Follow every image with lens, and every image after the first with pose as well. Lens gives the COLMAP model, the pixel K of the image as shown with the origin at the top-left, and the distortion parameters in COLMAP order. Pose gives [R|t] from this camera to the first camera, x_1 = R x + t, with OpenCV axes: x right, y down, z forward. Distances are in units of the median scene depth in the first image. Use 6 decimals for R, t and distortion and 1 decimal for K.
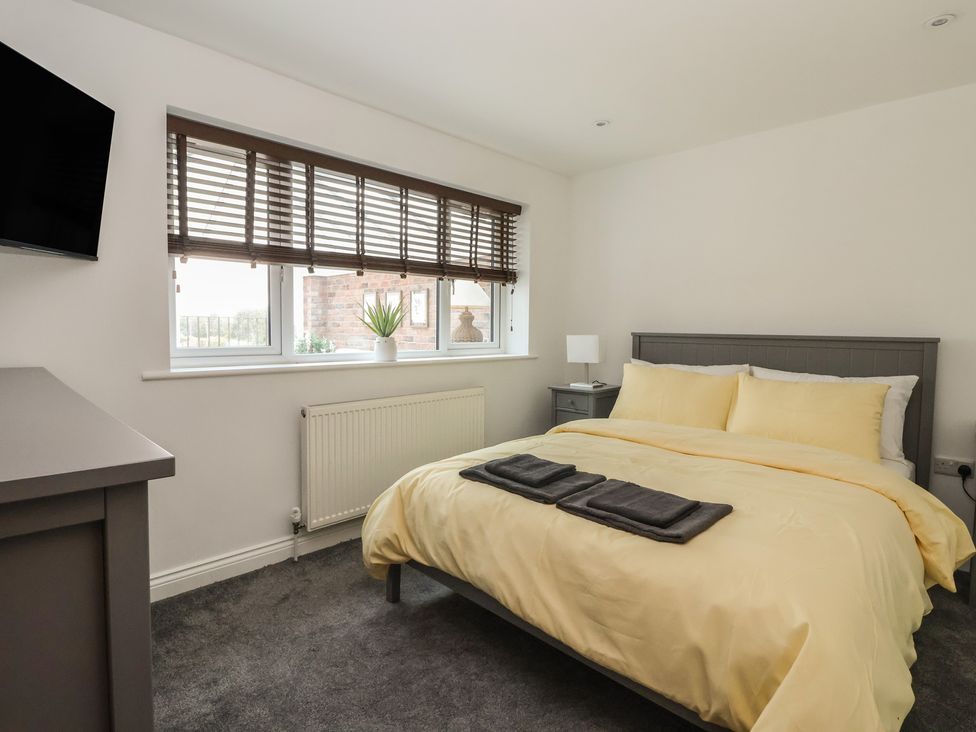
lens RADIAL K [[513.3, 0, 488.9], [0, 513.3, 354.5], [0, 0, 1]] dist [-0.000746, -0.001045]
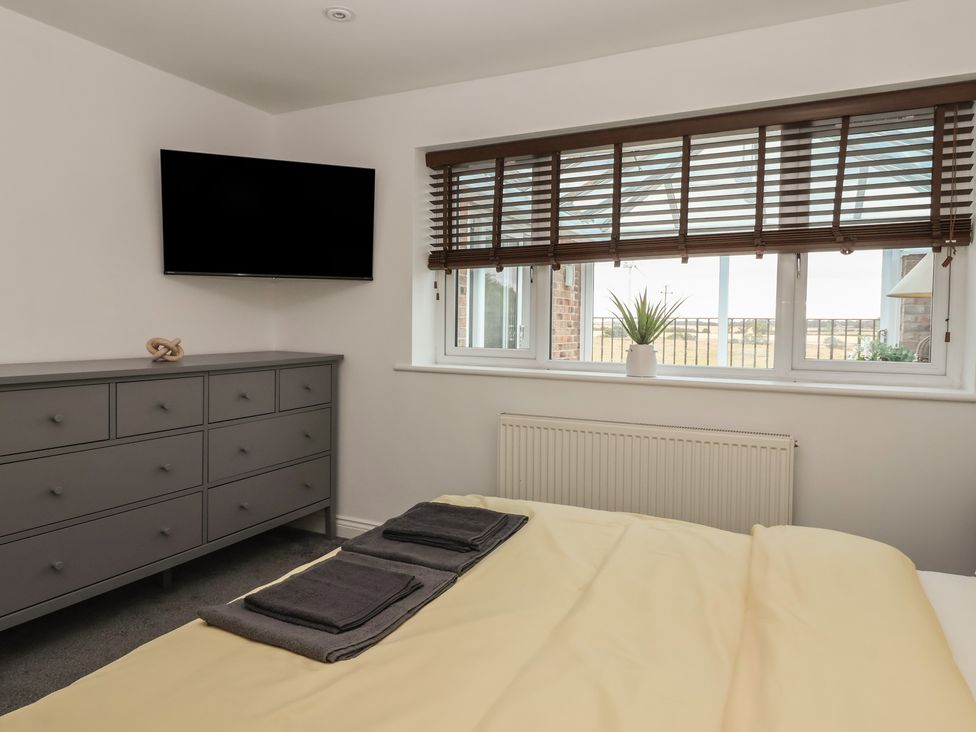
lens RADIAL K [[617.7, 0, 488.0], [0, 617.7, 366.0], [0, 0, 1]] dist [-0.001169, -0.000341]
pose [[0.319173, 0.057822, -0.945931, 0.586257], [-0.059490, 0.997391, 0.040894, -0.025349], [0.945828, 0.043221, 0.321780, 0.488832]]
